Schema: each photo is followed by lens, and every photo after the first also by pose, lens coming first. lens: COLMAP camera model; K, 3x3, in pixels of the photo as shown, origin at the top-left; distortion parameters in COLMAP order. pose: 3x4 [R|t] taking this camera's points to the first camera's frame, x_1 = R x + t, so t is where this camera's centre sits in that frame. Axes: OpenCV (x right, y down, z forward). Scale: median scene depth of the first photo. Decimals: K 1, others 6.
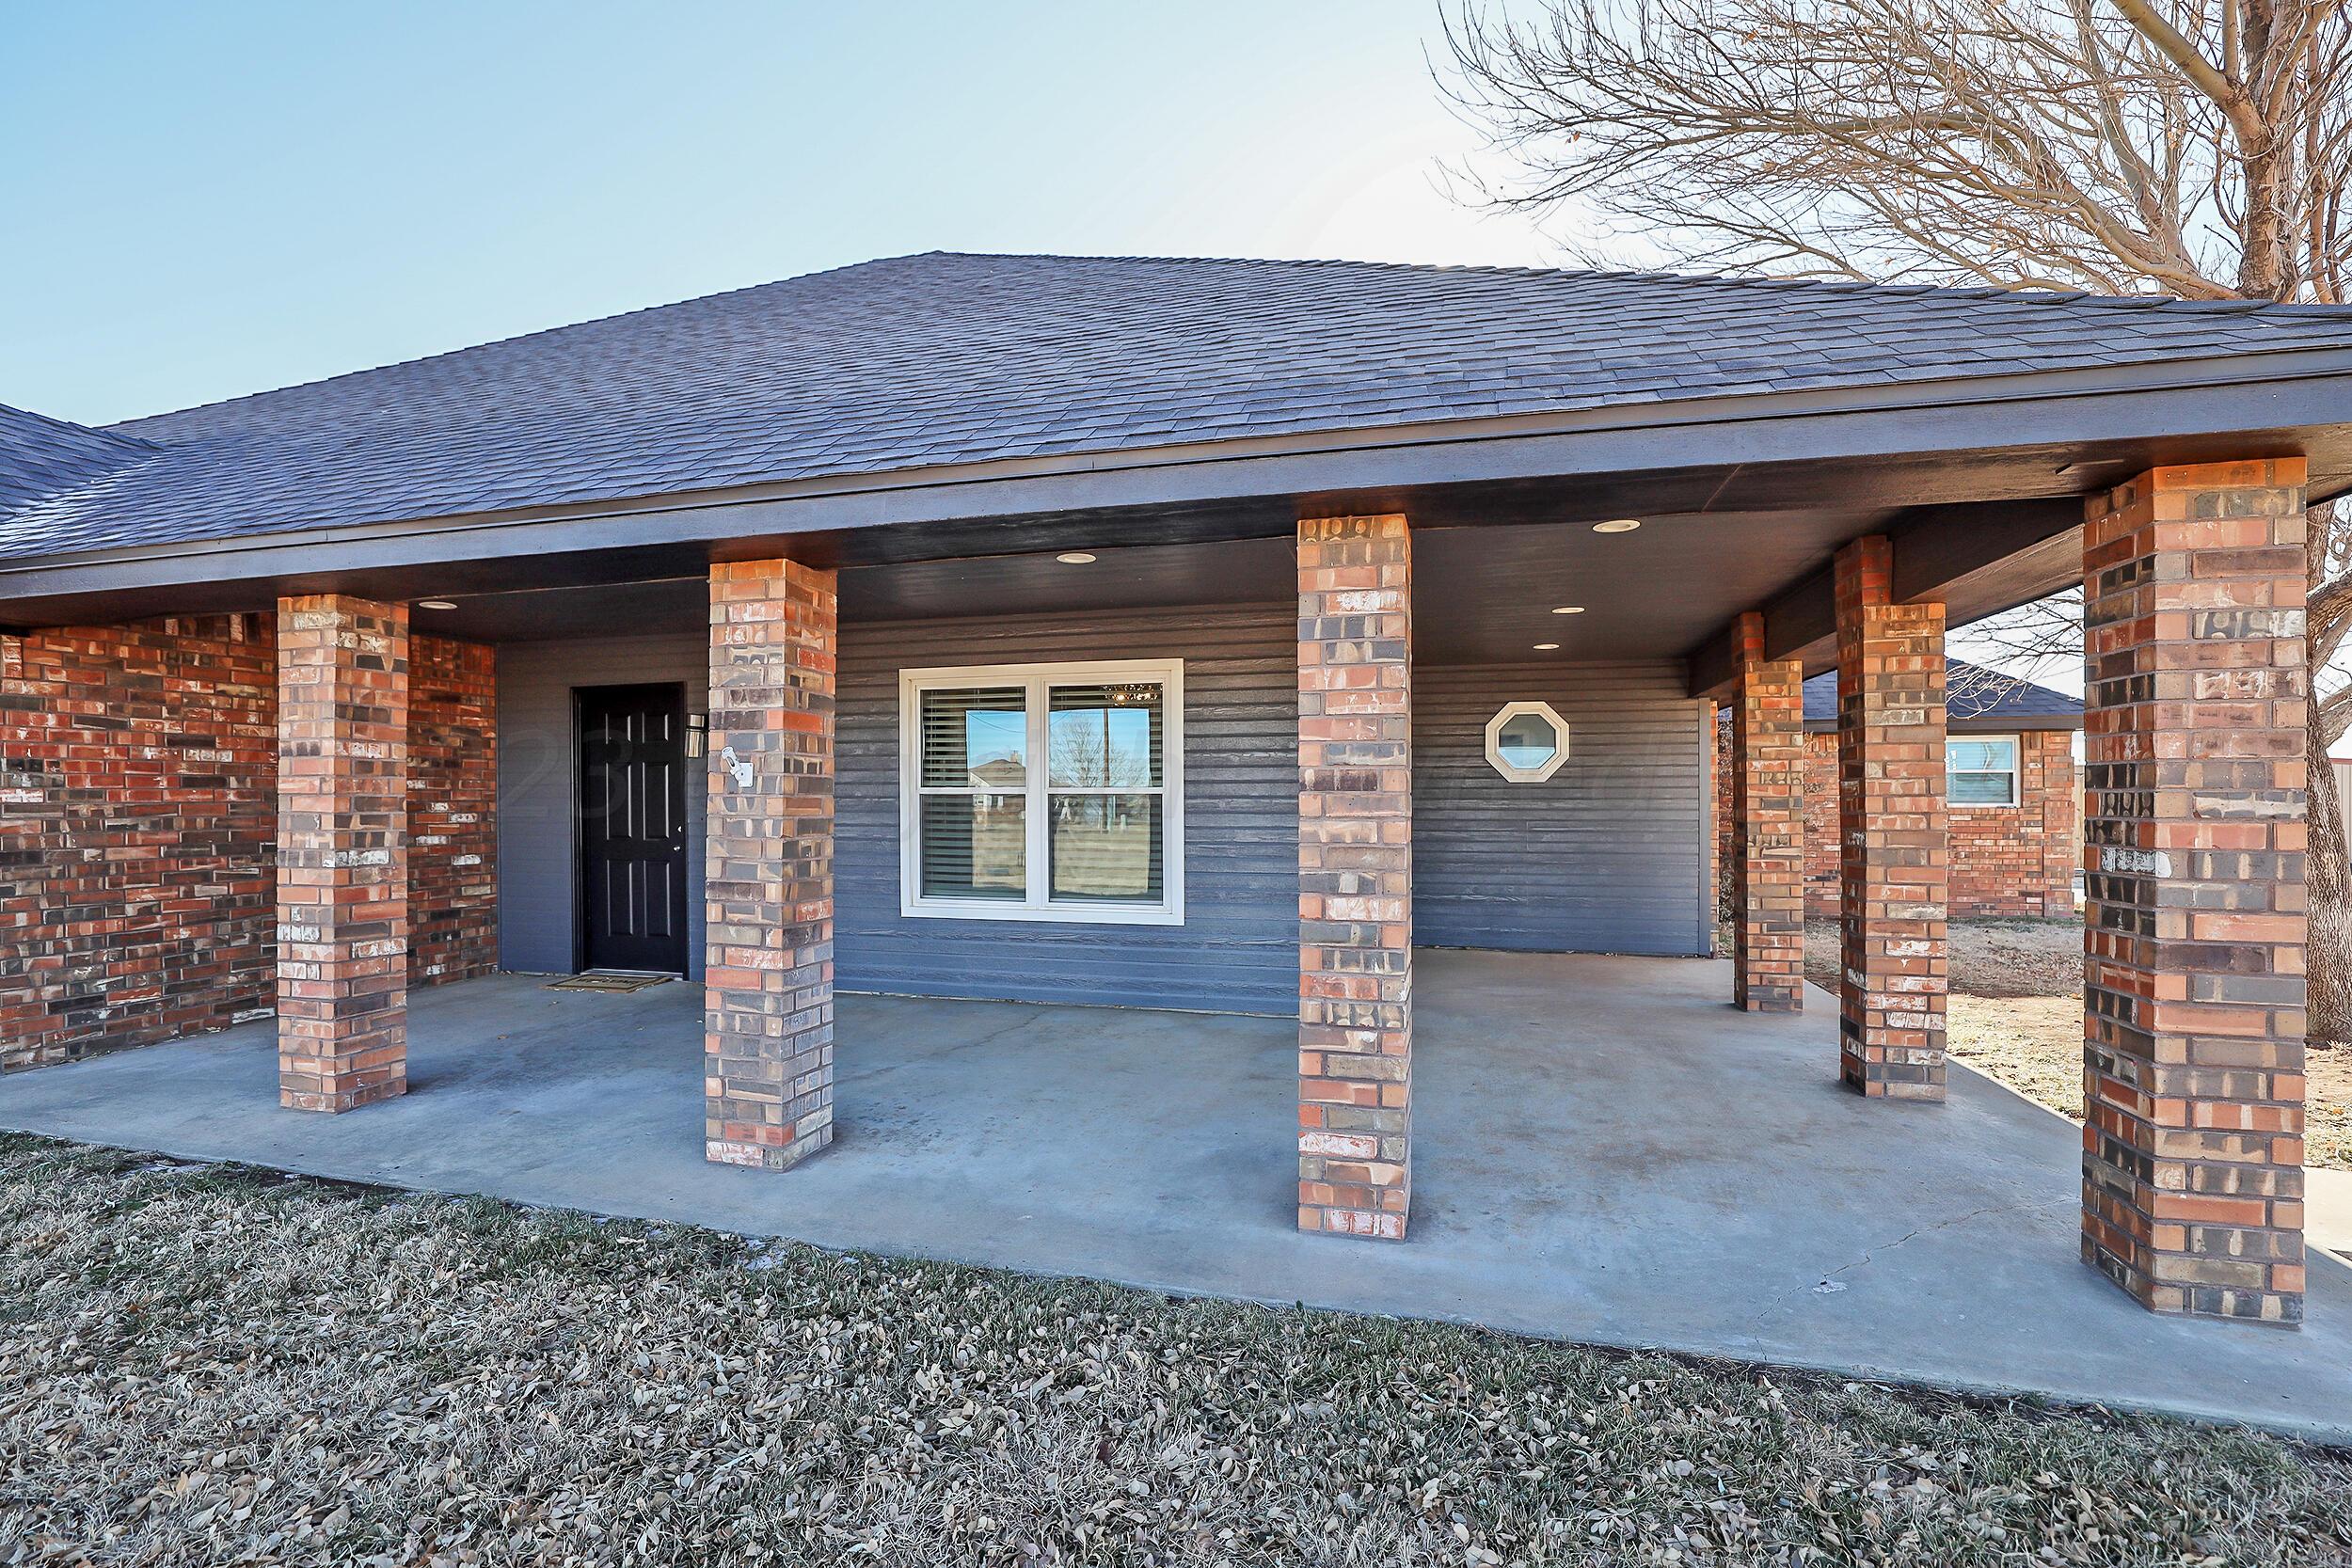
lens RADIAL K [[1017.5, 0, 1157.1], [0, 1017.5, 789.7], [0, 0, 1]] dist [-0.019090, -0.000102]
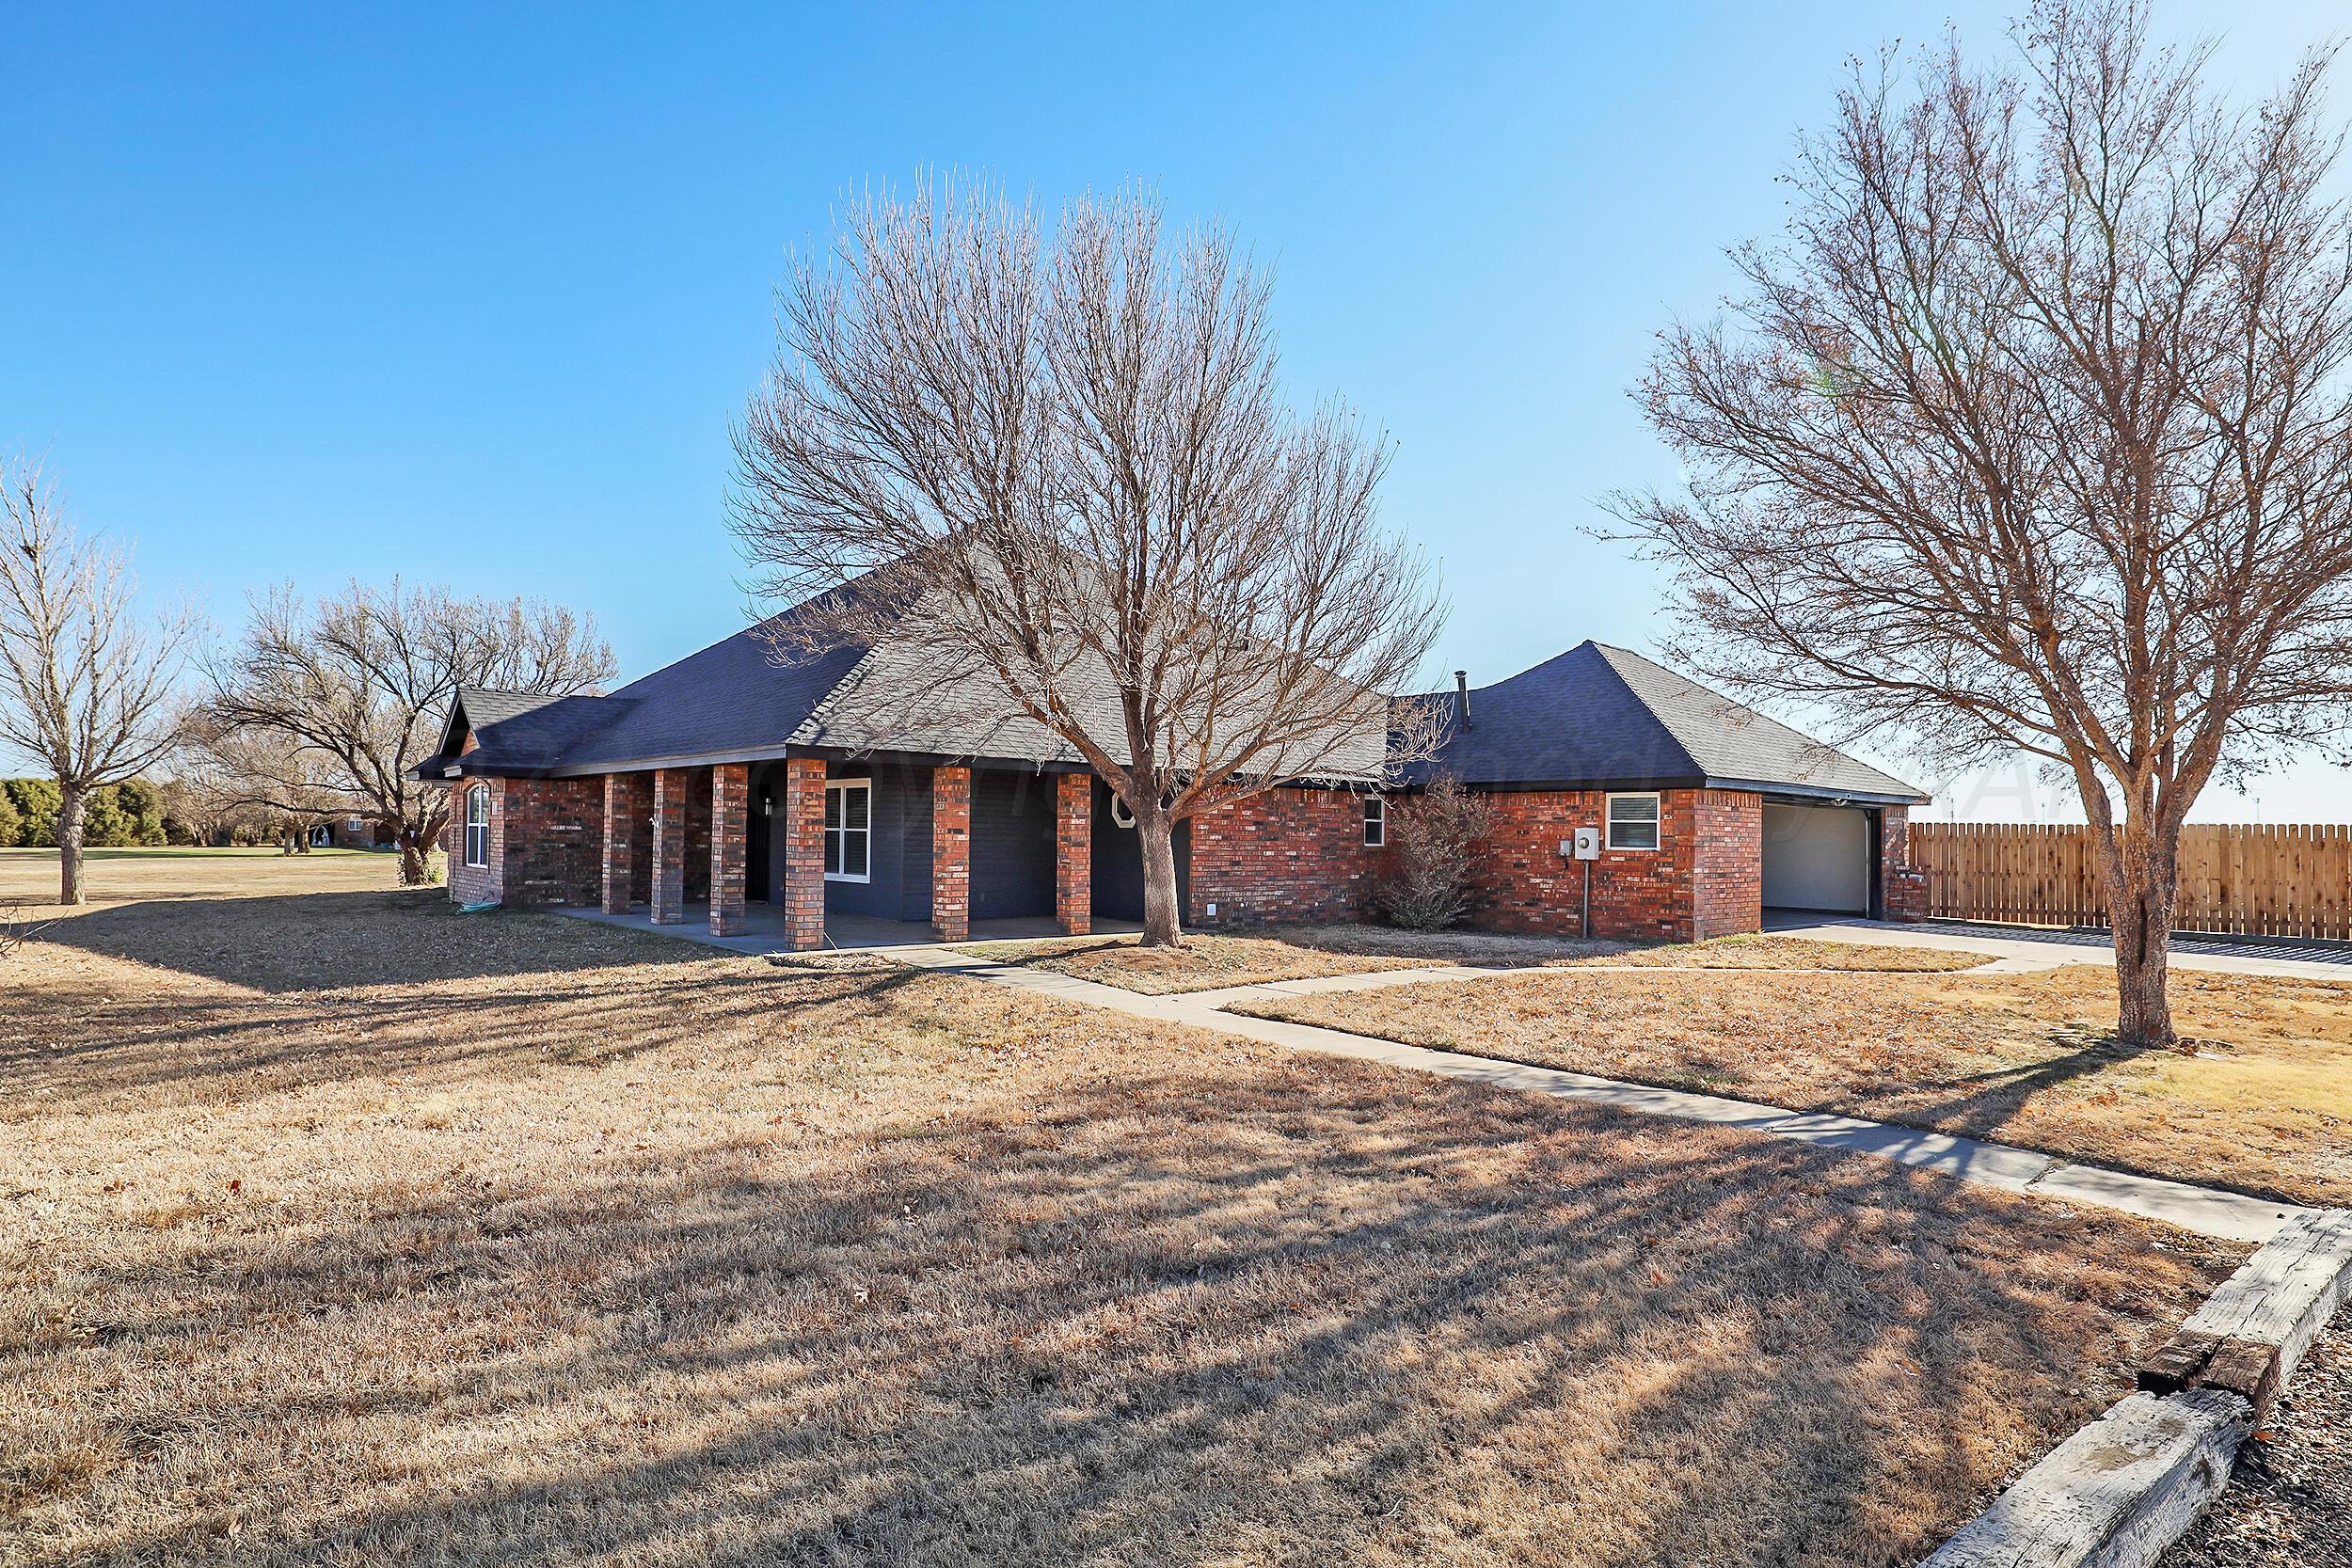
lens RADIAL K [[1228.9, 0, 1163.6], [0, 1228.9, 792.3], [0, 0, 1]] dist [-0.005947, -0.000602]
pose [[0.830594, -0.006853, -0.556836, 2.925842], [-0.008220, 0.999664, -0.024564, -0.029275], [0.556818, 0.024980, 0.830259, -1.410872]]
